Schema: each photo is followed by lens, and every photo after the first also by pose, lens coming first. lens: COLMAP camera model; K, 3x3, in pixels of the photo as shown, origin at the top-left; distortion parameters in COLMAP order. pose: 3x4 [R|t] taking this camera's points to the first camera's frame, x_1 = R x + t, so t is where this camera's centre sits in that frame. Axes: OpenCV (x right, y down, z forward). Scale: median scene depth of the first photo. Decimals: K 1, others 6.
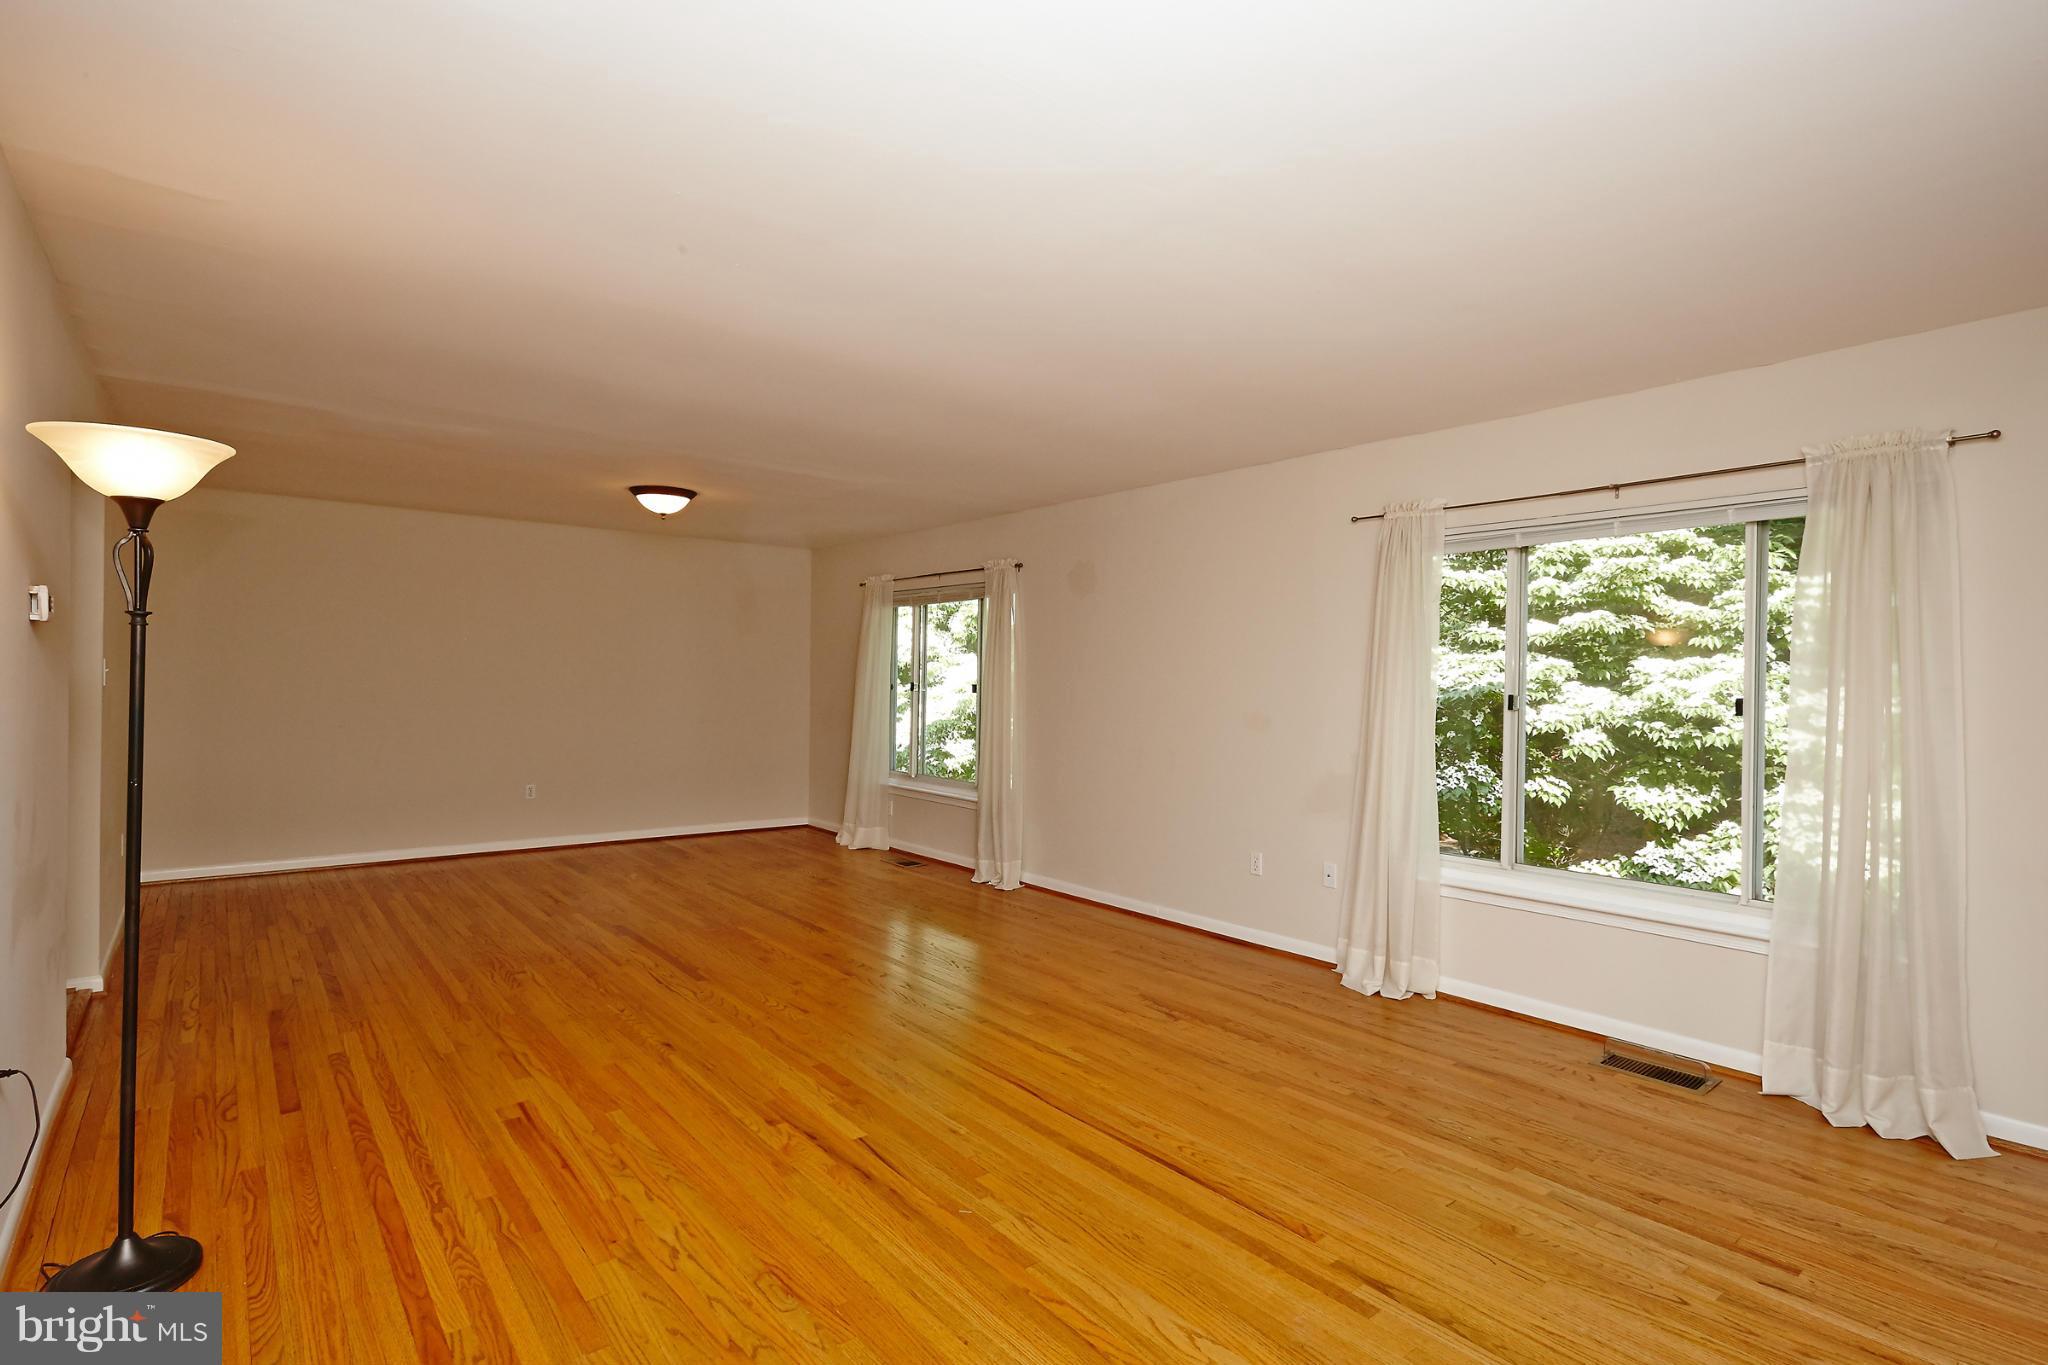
lens RADIAL K [[979.5, 0, 1024.0], [0, 979.5, 682.5], [0, 0, 1]] dist [-0.016740, 0.008242]
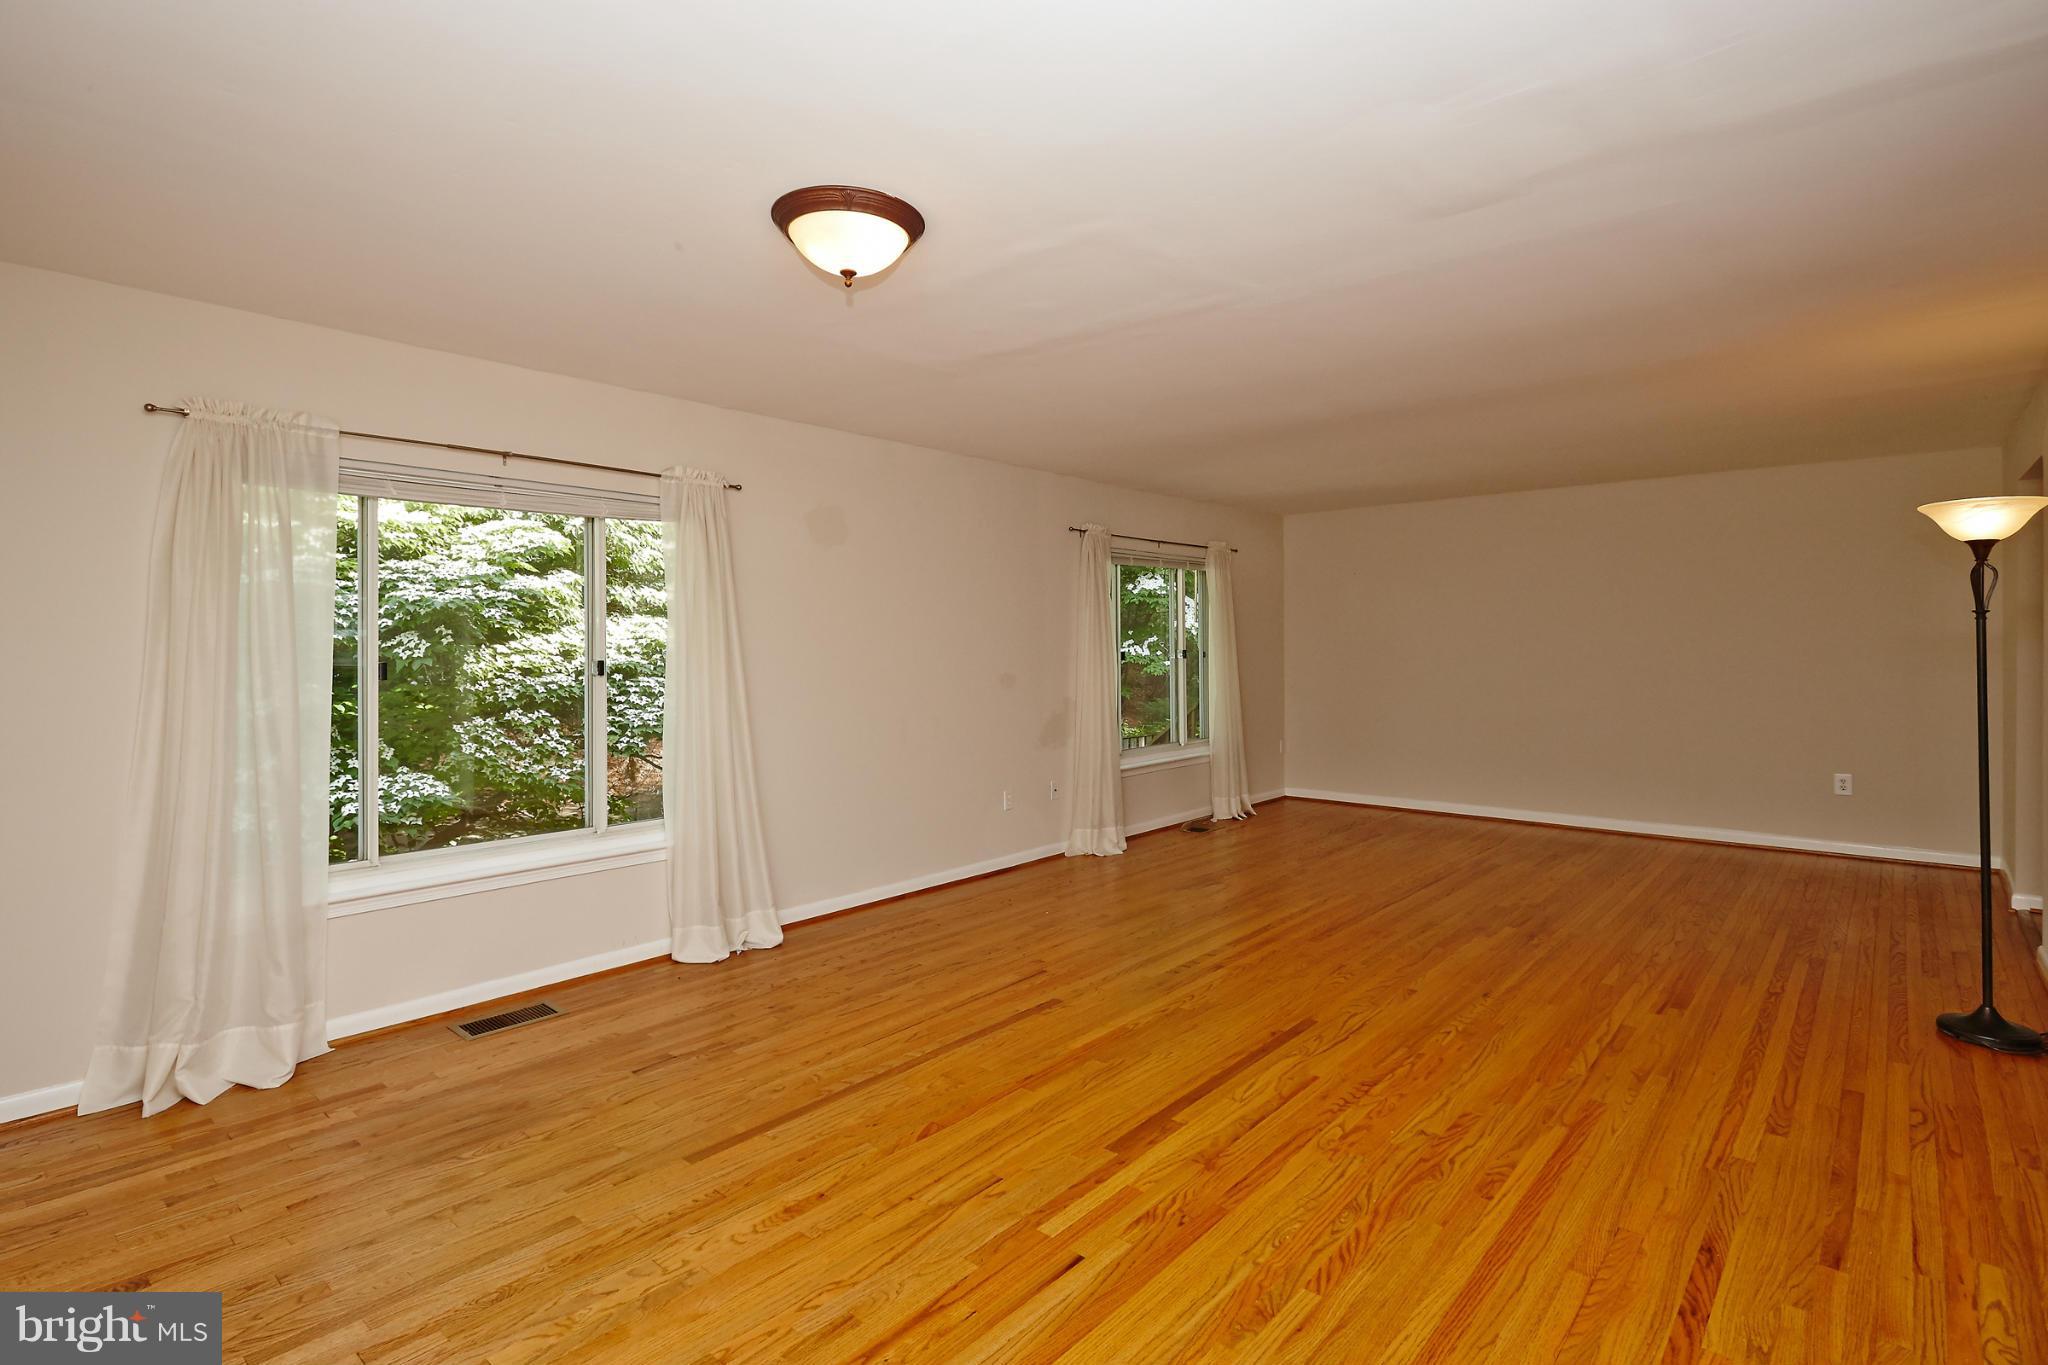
lens RADIAL K [[1002.0, 0, 1024.3], [0, 1002.0, 670.4], [0, 0, 1]] dist [0.001169, -0.000778]
pose [[-0.158385, -0.034398, 0.986778, -1.324514], [0.011303, 0.999264, 0.036647, -0.025519], [-0.987313, 0.016958, -0.157880, 1.632536]]
